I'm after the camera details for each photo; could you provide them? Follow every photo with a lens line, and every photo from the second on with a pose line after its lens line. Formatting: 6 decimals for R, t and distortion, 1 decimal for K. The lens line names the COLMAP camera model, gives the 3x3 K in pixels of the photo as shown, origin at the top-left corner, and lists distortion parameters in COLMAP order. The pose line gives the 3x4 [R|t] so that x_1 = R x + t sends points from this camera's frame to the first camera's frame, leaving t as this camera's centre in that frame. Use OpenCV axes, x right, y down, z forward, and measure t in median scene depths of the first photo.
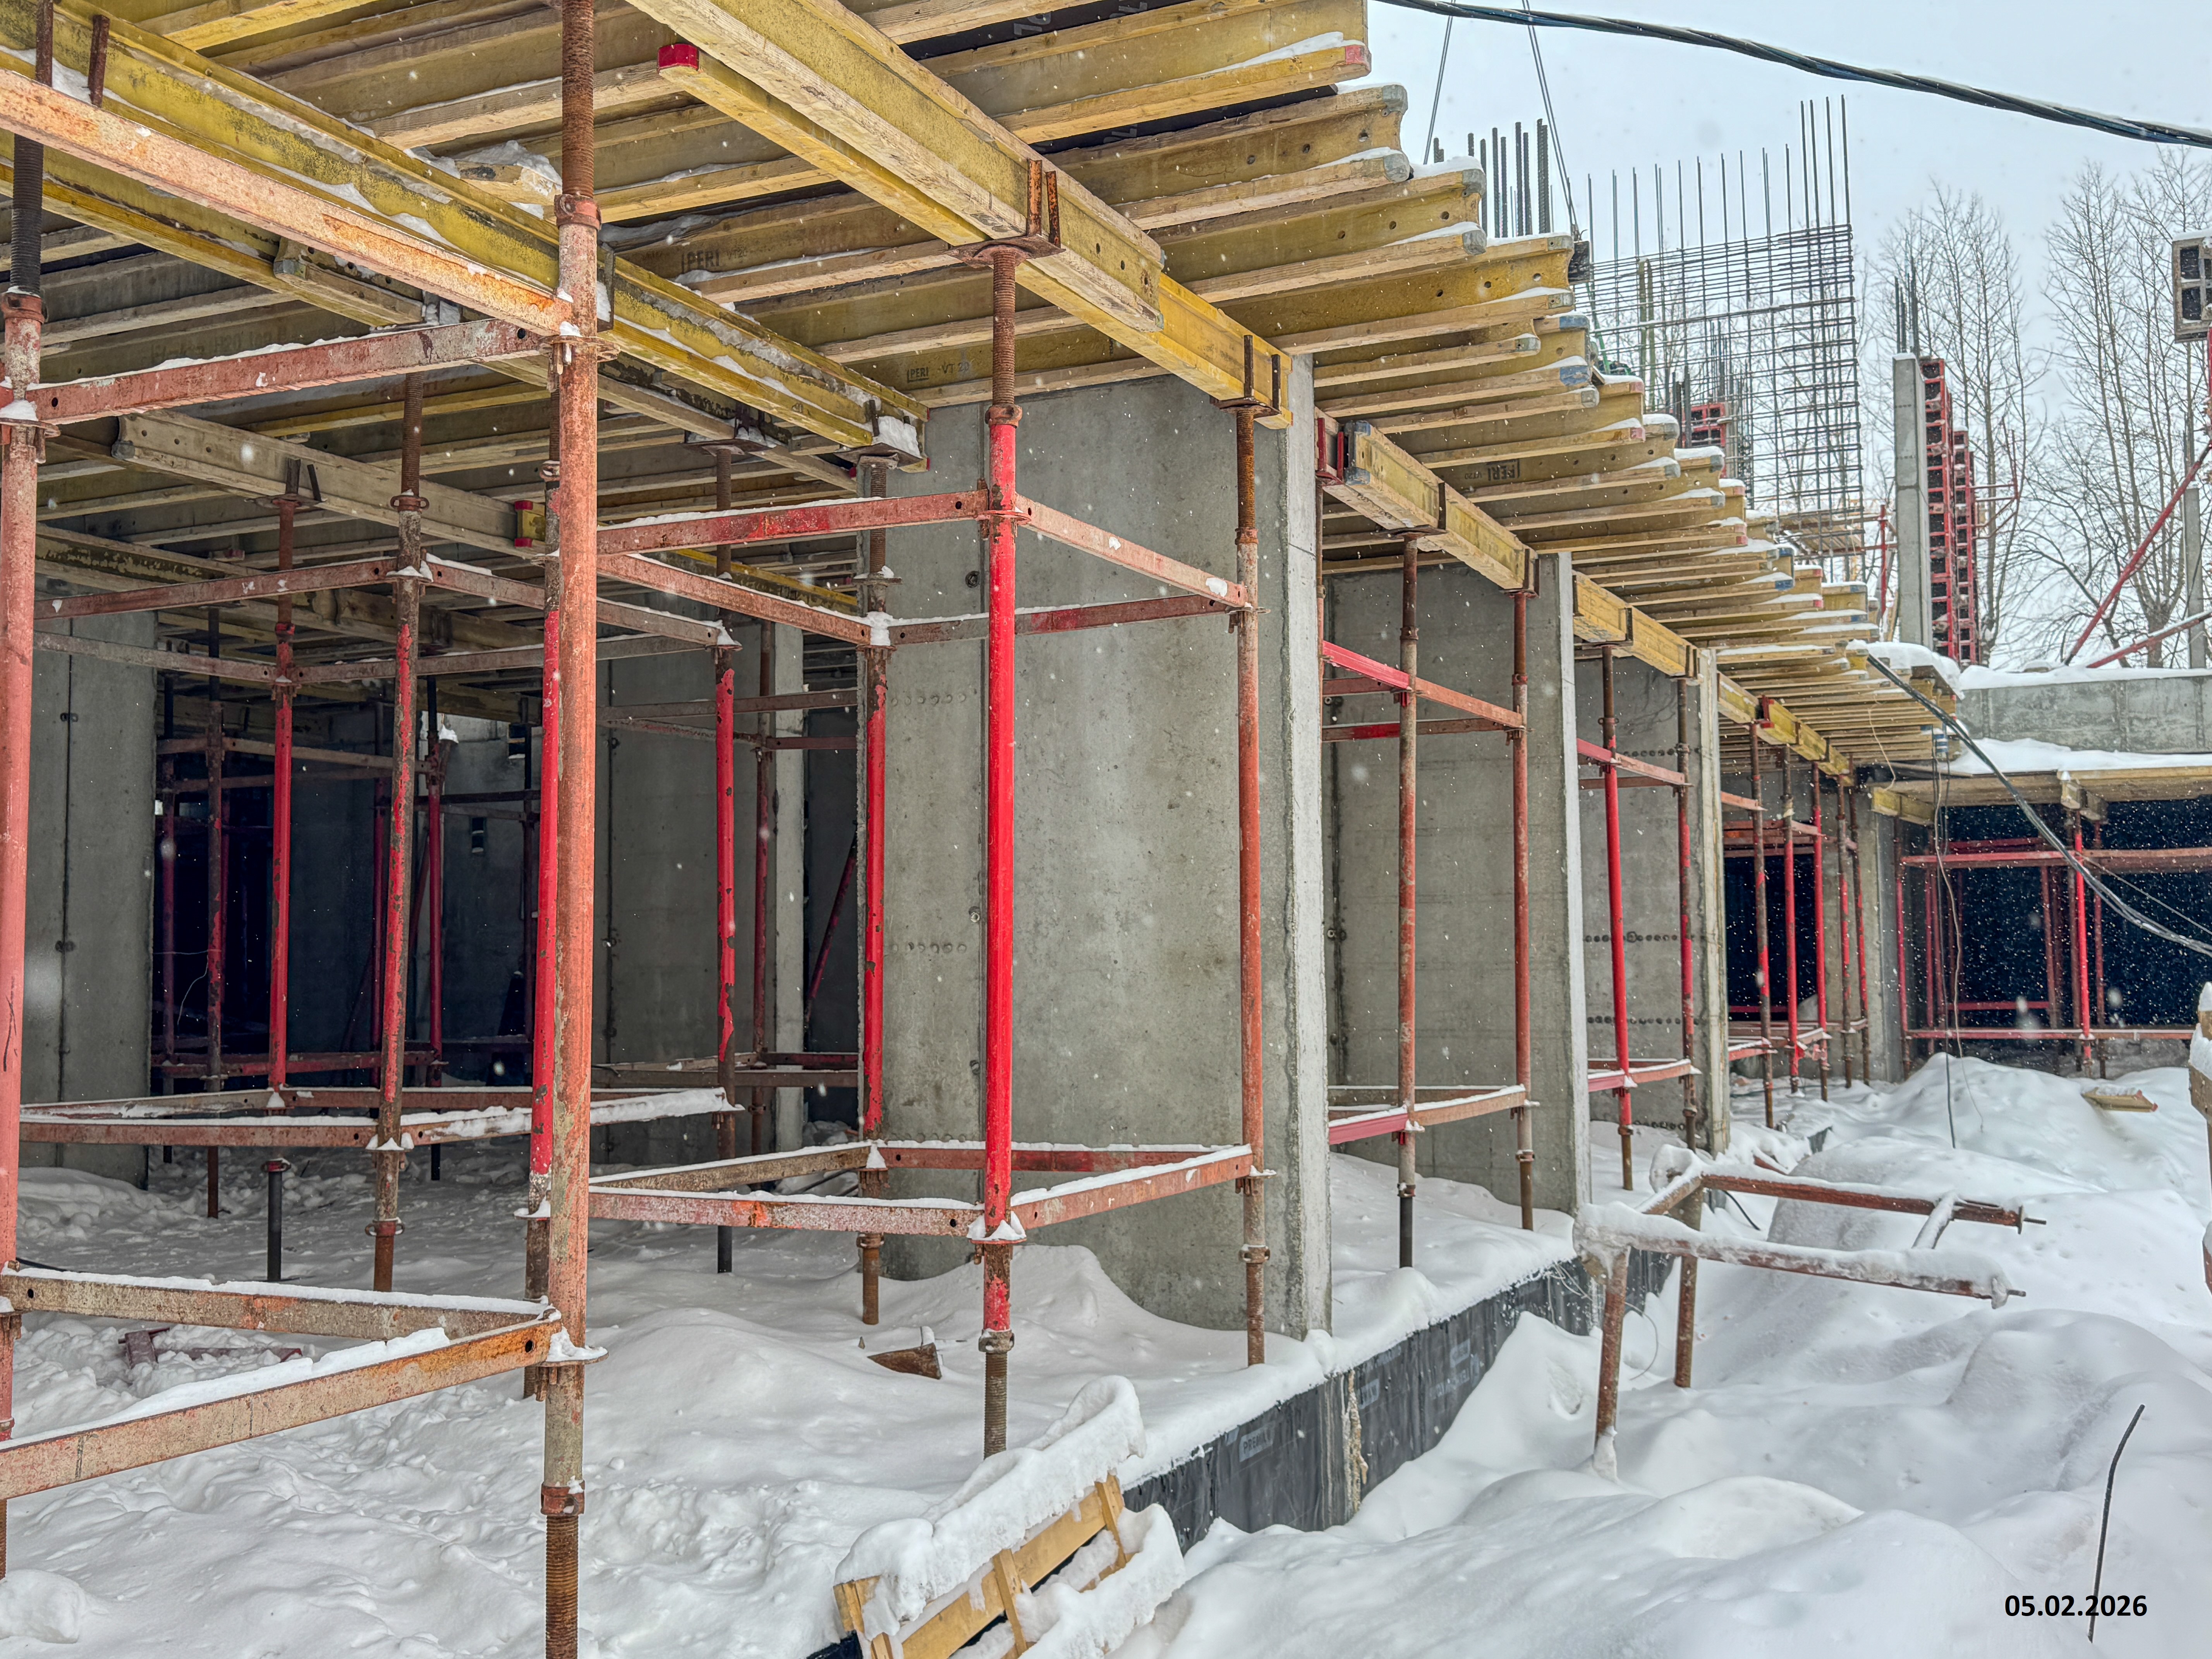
lens RADIAL K [[2174.5, 0, 1113.3], [0, 2174.5, 825.9], [0, 0, 1]] dist [0.091164, 0.000000]
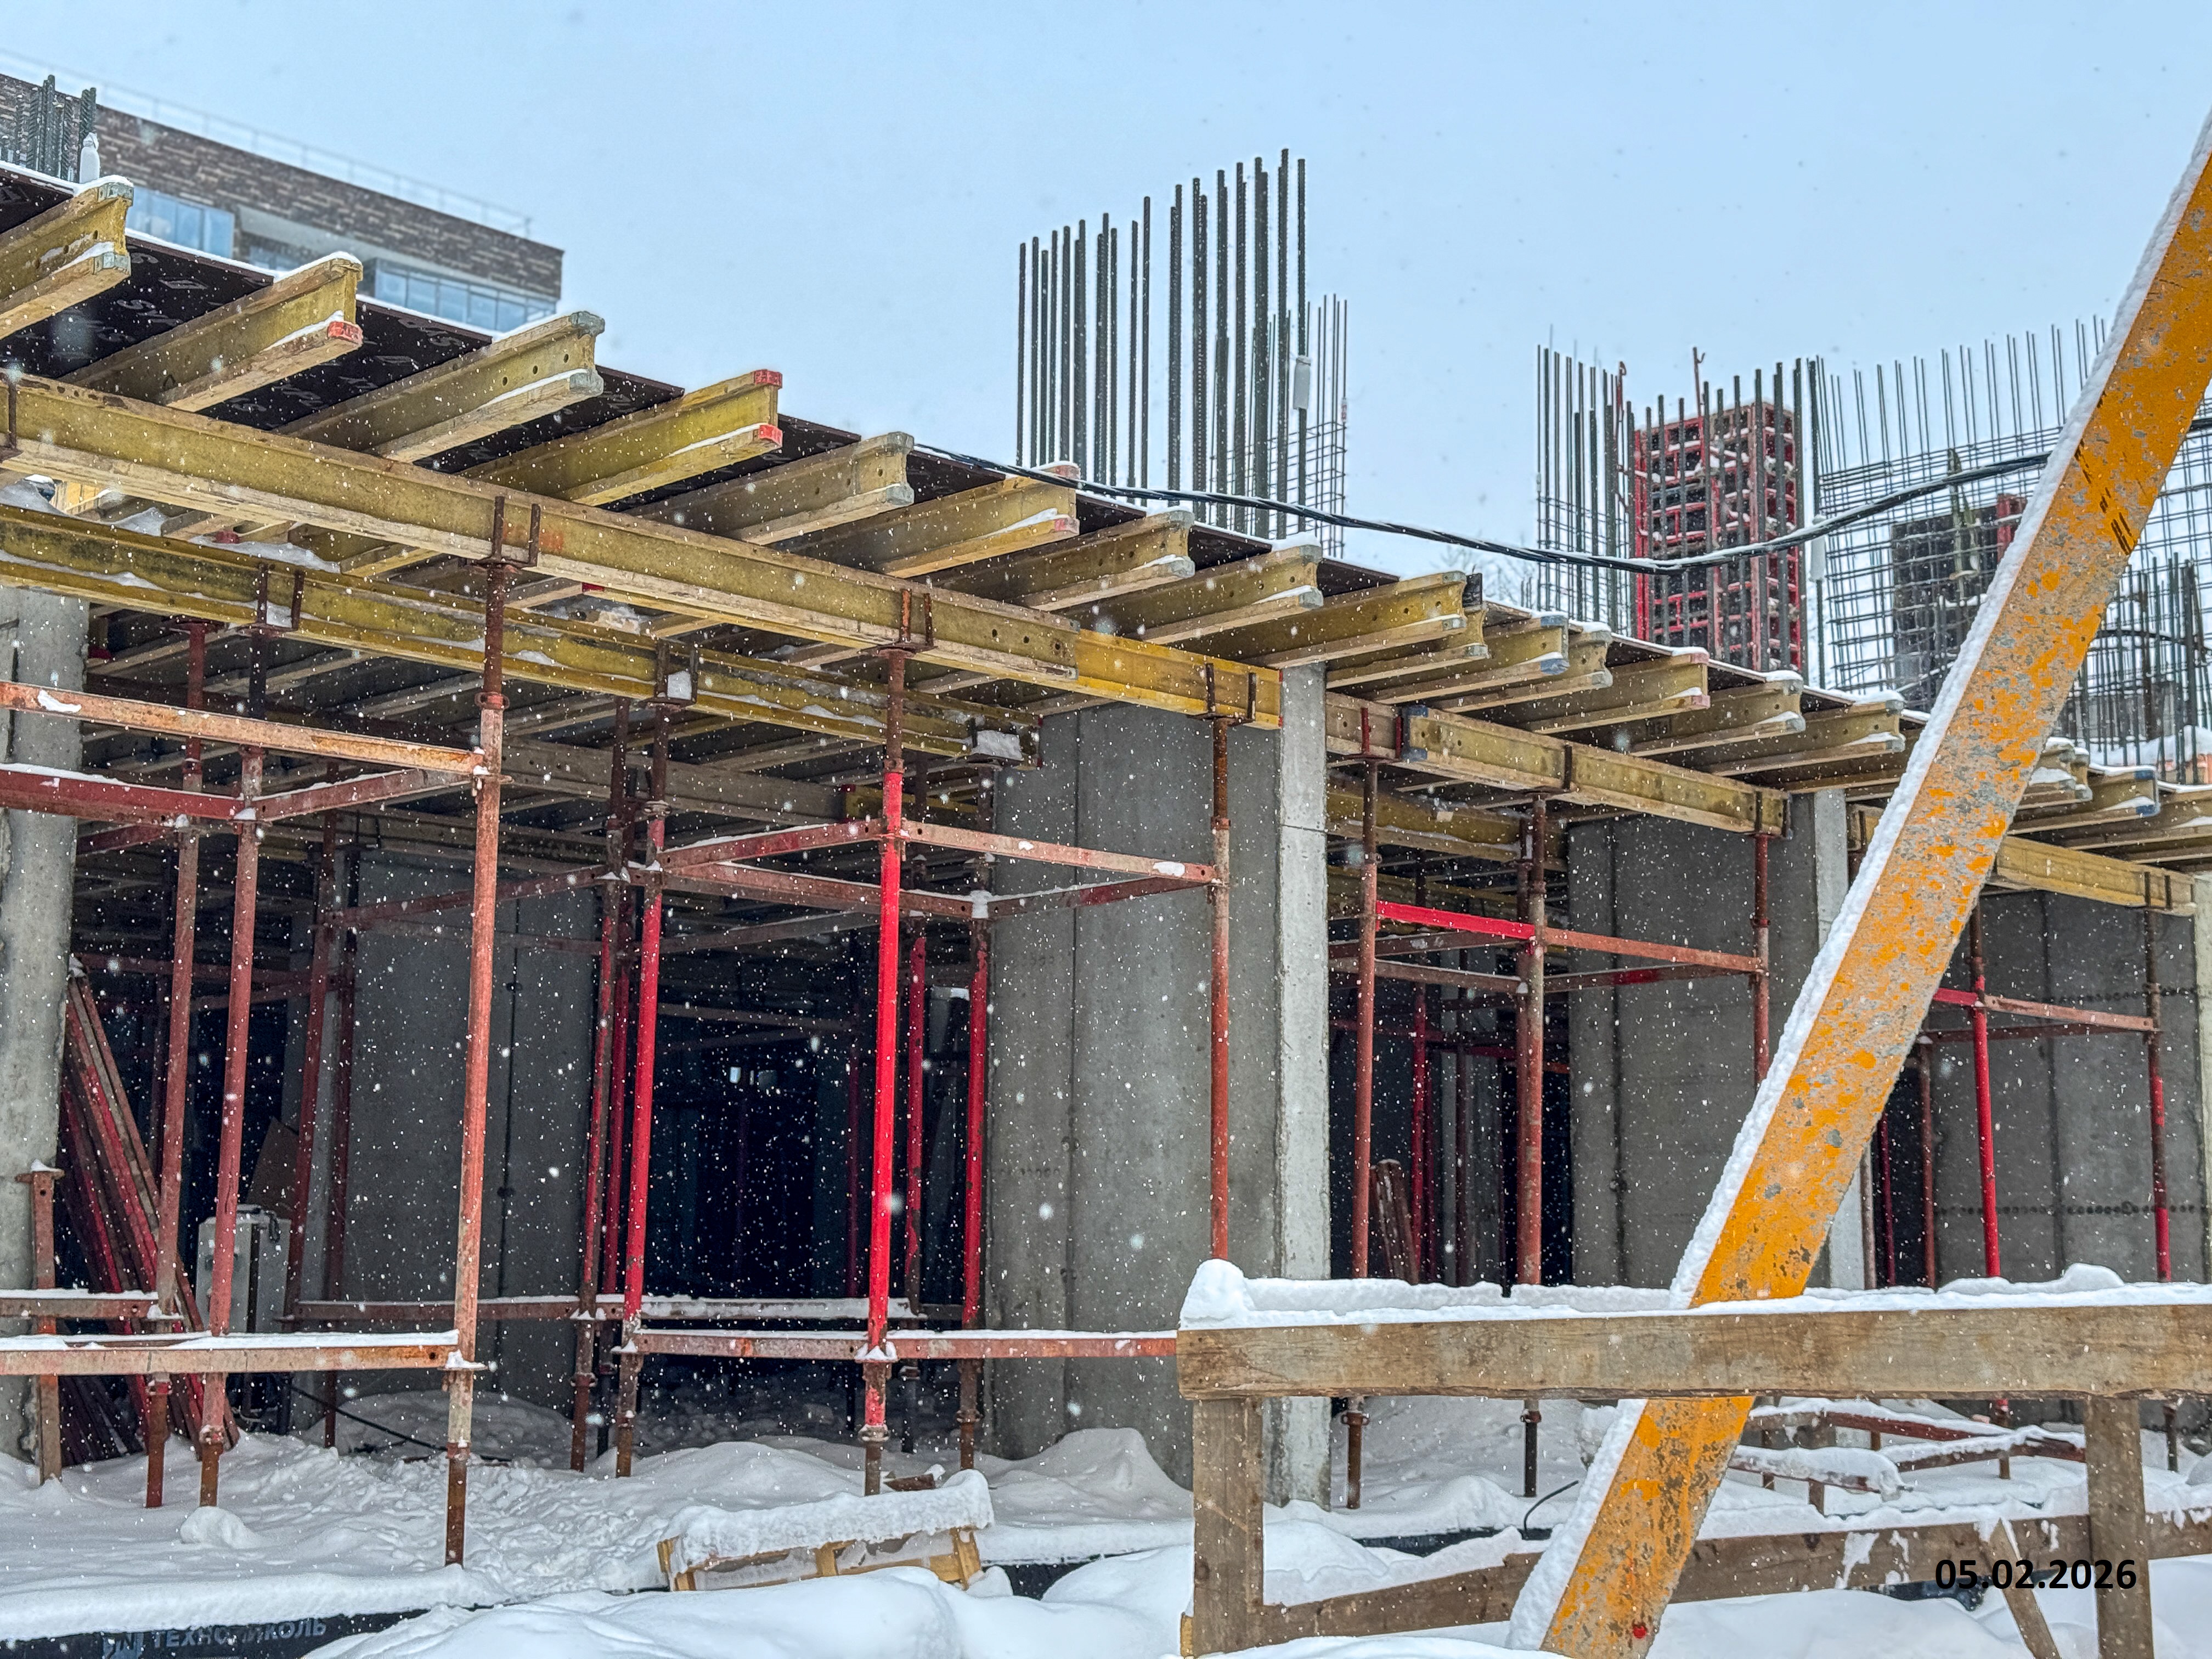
lens RADIAL K [[3026.6, 0, 1102.3], [0, 3026.6, 830.5], [0, 0, 1]] dist [0.143225, 0.000000]
pose [[0.940153, -0.034294, -0.339021, 0.562118], [0.003459, 0.995832, -0.091144, 0.023489], [0.340734, 0.084516, 0.936353, -0.591099]]
